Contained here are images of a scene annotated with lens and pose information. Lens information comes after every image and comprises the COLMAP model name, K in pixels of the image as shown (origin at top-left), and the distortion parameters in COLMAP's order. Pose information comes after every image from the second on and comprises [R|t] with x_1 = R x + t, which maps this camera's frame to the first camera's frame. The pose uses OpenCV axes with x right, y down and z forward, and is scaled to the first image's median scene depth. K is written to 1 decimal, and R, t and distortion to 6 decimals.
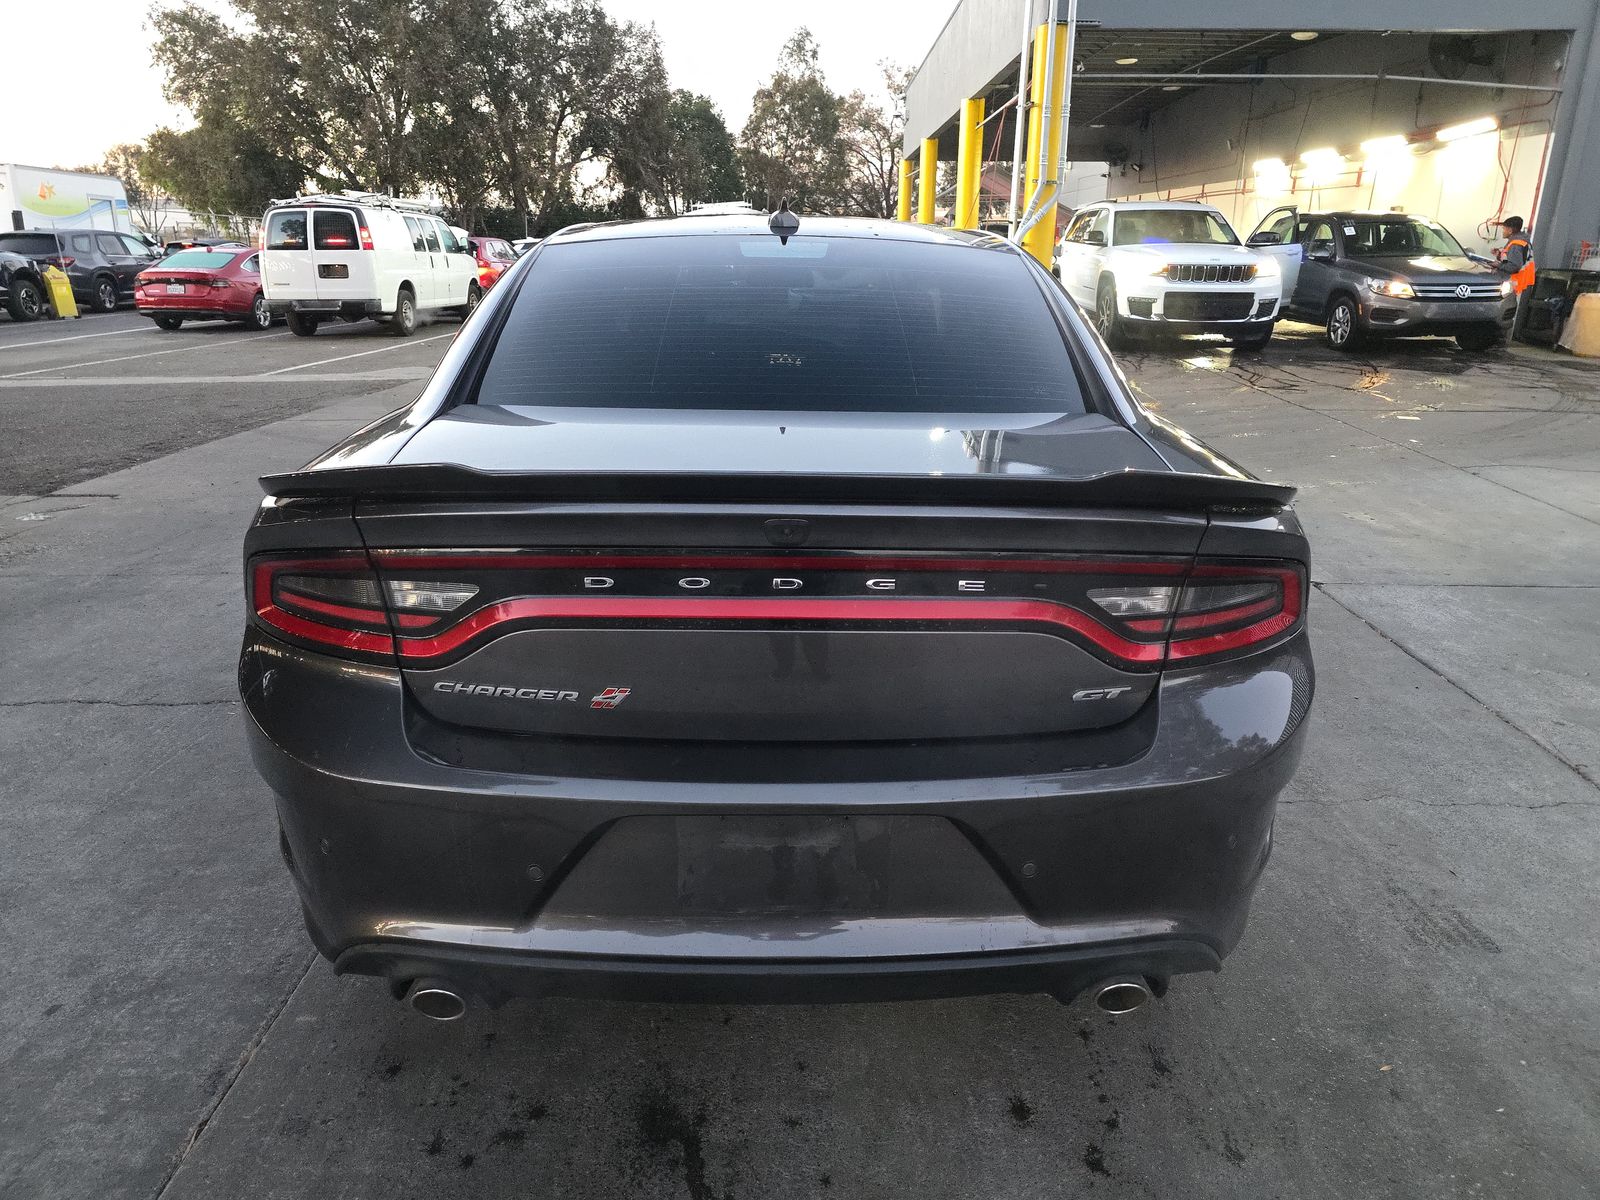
lens RADIAL K [[1083.4, 0, 806.8], [0, 1083.4, 604.9], [0, 0, 1]] dist [0.007864, -0.018091]
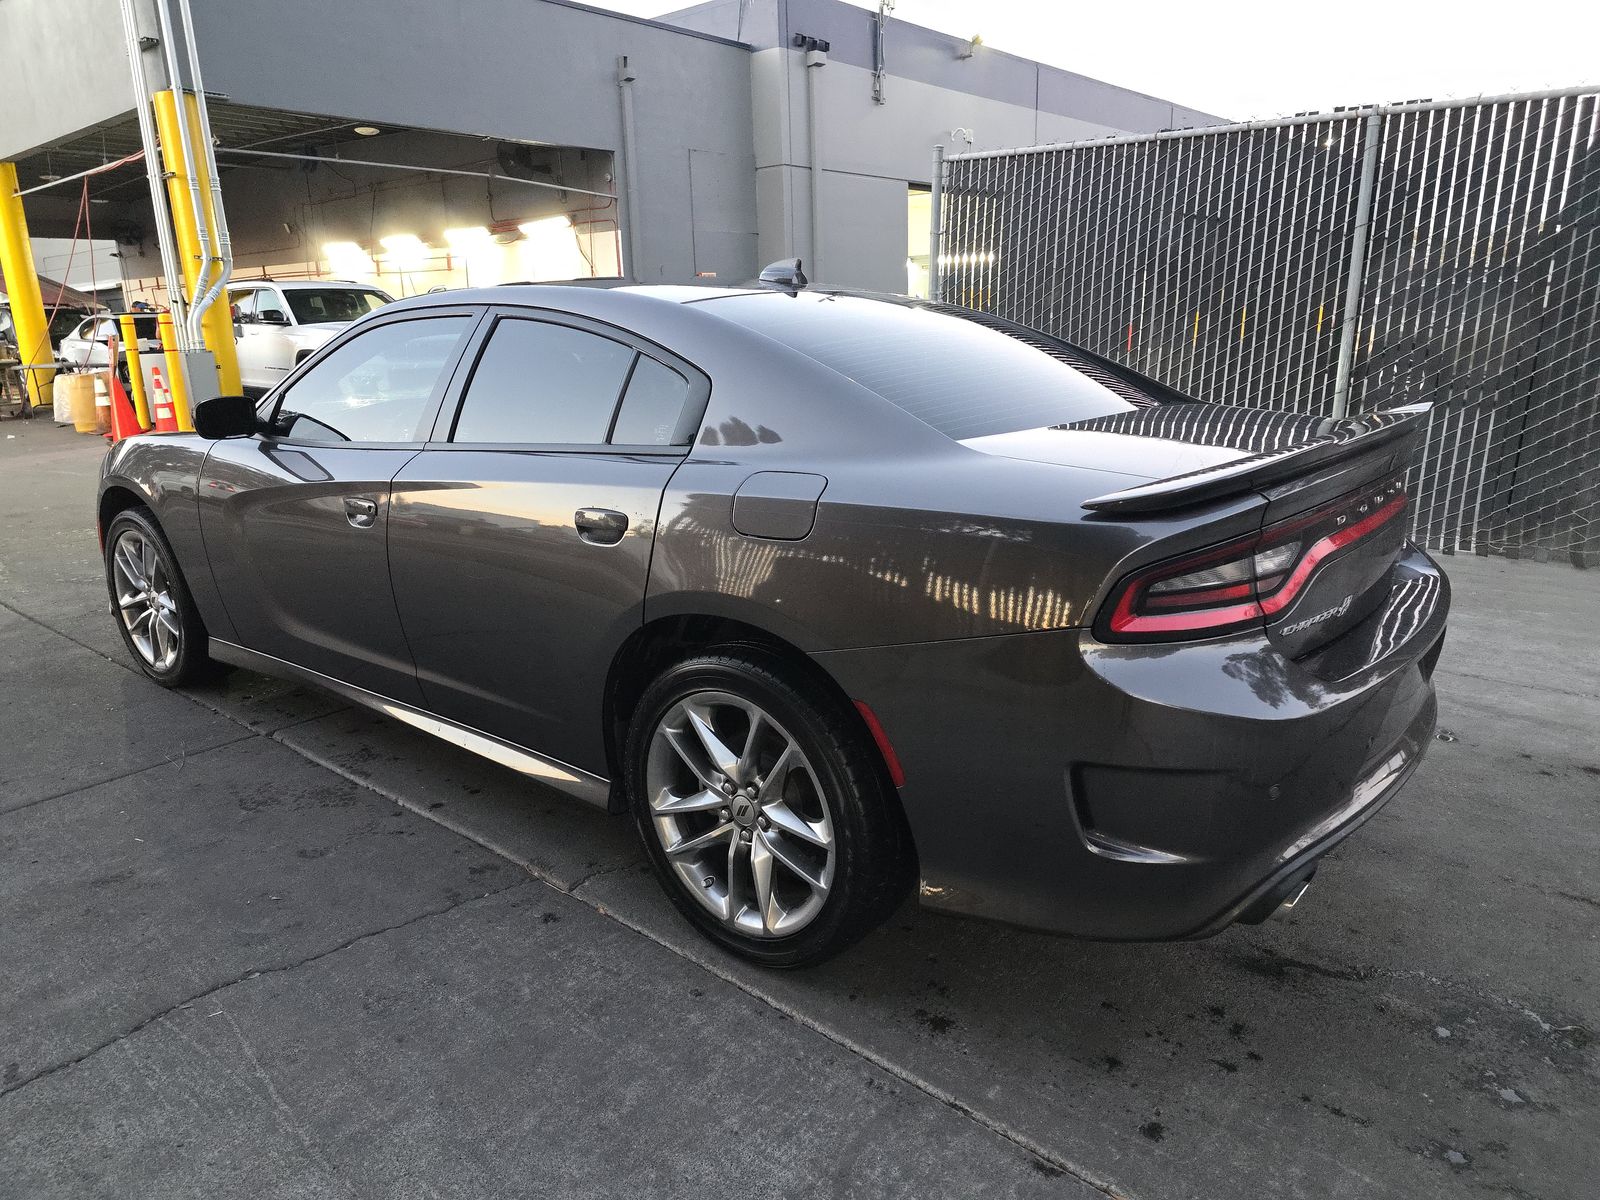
lens RADIAL K [[1083.4, 0, 806.2], [0, 1083.4, 593.7], [0, 0, 1]] dist [0.007864, -0.018091]
pose [[0.639628, -0.202020, 0.741663, -0.180276], [0.260966, 0.964612, 0.037685, -0.017593], [-0.723030, 0.169445, 0.669713, 0.063102]]
